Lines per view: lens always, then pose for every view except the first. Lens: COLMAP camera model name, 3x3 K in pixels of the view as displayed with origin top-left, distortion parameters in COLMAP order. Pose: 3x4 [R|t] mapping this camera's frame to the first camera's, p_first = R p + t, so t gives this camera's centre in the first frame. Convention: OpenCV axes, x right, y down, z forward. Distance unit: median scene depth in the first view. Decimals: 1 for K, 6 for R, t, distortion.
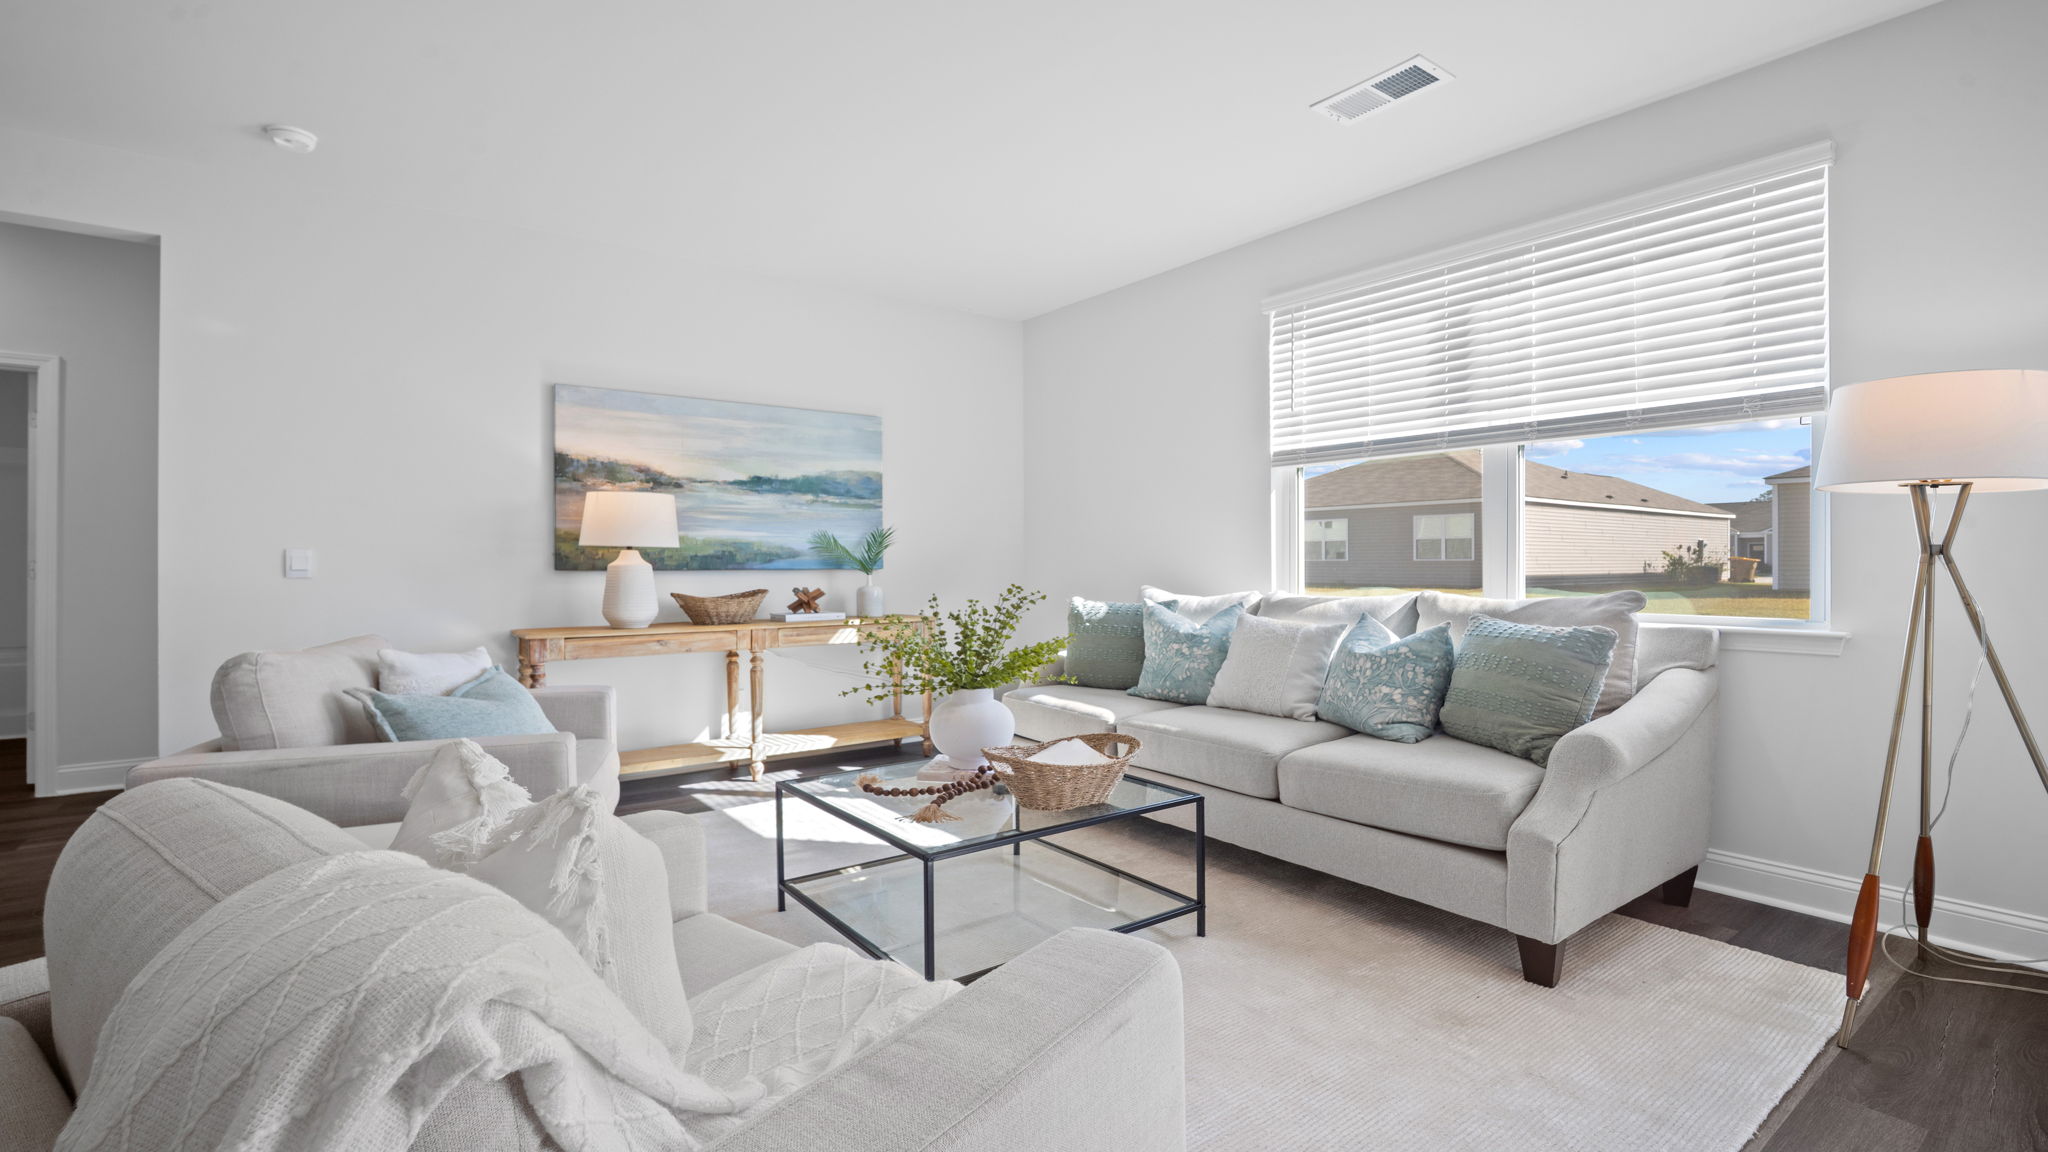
lens RADIAL K [[927.1, 0, 1049.3], [0, 927.1, 561.6], [0, 0, 1]] dist [-0.002738, -0.000008]
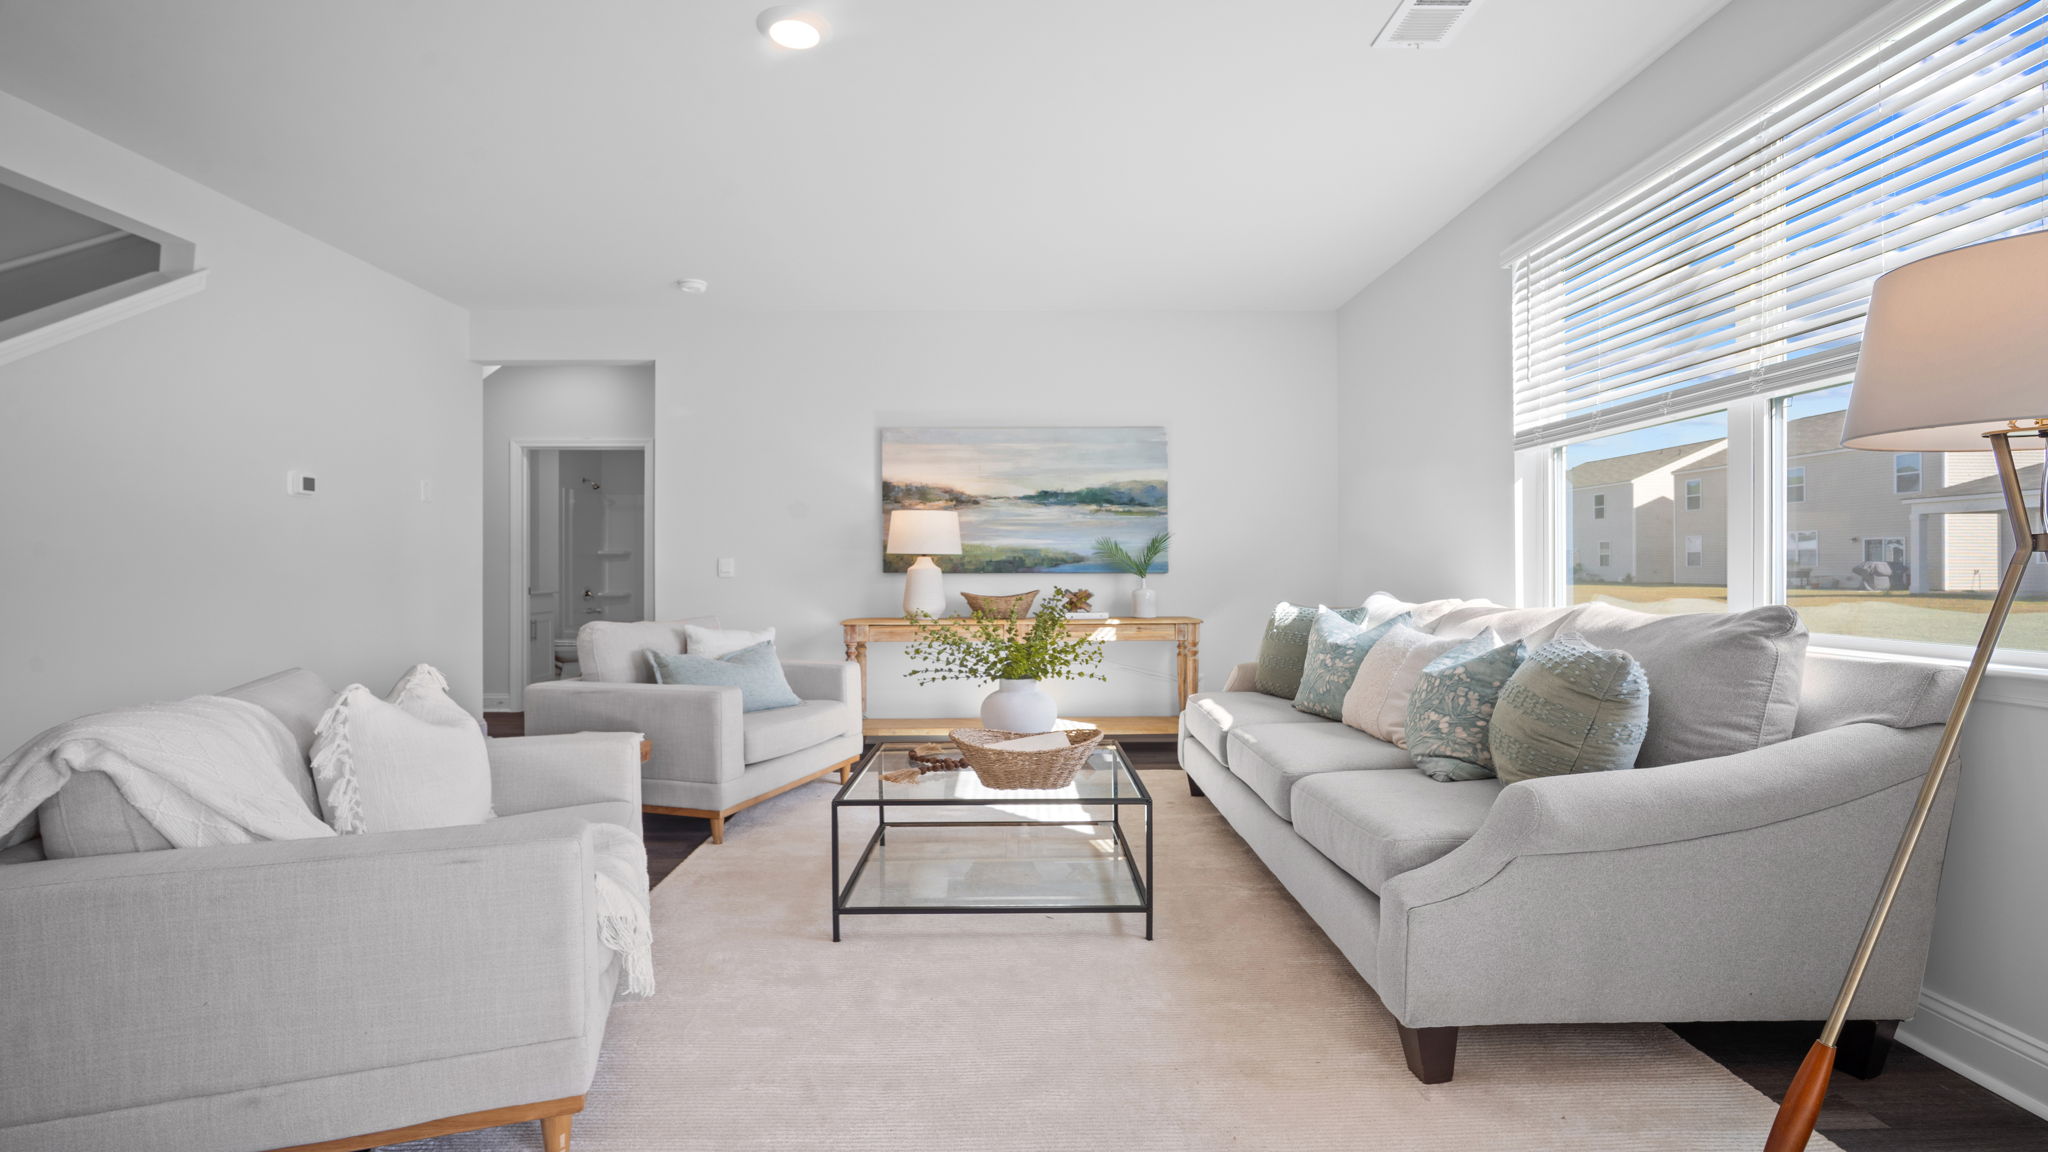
lens RADIAL K [[935.4, 0, 1024.8], [0, 935.4, 569.8], [0, 0, 1]] dist [-0.003442, 0.000544]
pose [[0.806177, 0.000652, -0.591675, 0.380840], [0.001514, 0.999994, 0.003164, 0.001230], [0.591673, -0.003447, 0.806171, 0.064501]]
